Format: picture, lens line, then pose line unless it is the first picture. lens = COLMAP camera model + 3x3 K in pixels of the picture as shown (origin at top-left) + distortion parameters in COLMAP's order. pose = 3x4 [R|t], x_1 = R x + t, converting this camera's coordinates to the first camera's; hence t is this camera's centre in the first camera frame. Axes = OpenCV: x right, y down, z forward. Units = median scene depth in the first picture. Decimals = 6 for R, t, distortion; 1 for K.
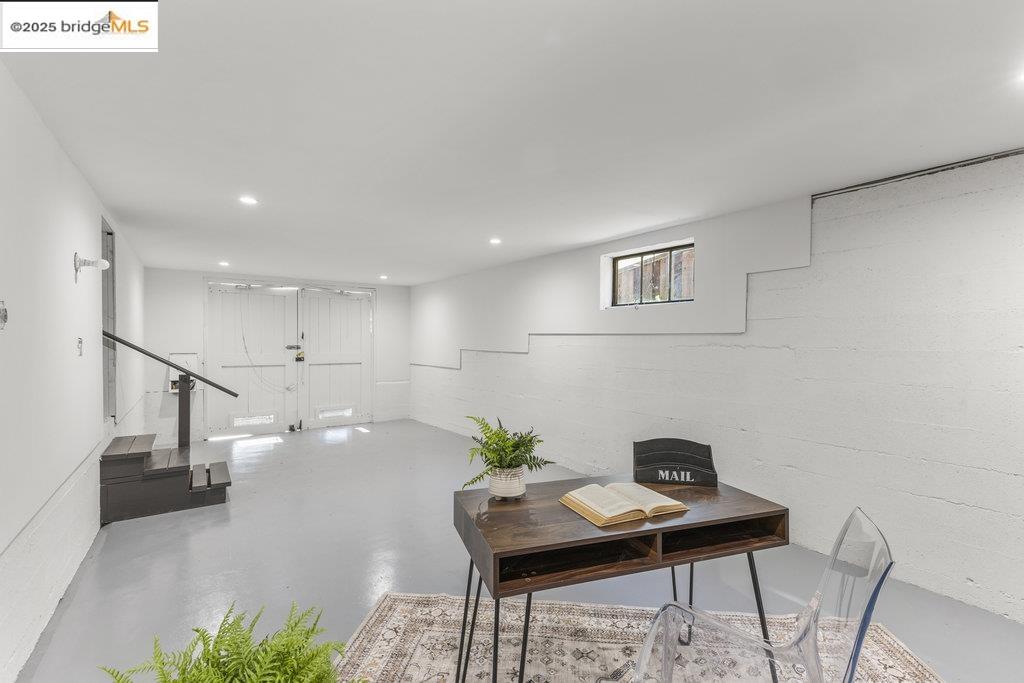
lens RADIAL K [[452.8, 0, 518.0], [0, 452.8, 340.7], [0, 0, 1]] dist [0.004704, 0.000150]
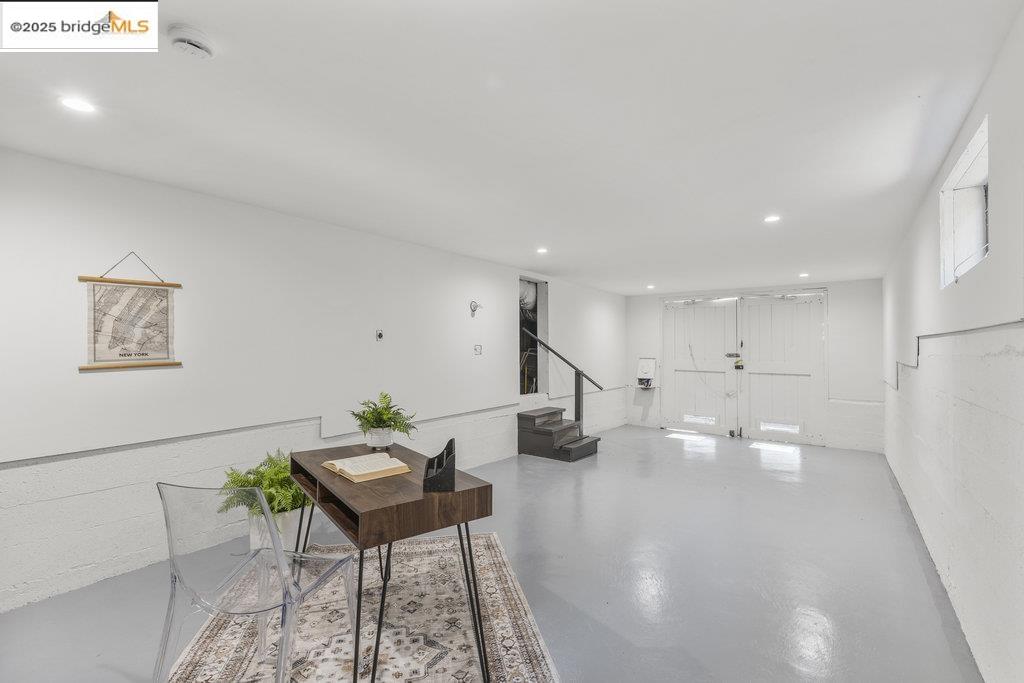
lens RADIAL K [[452.8, 0, 518.4], [0, 452.8, 344.2], [0, 0, 1]] dist [0.004704, 0.000150]
pose [[0.316459, -0.007132, -0.948579, 0.333749], [-0.008157, 0.999914, -0.010240, 0.003360], [0.948571, 0.010978, 0.316374, 0.209320]]
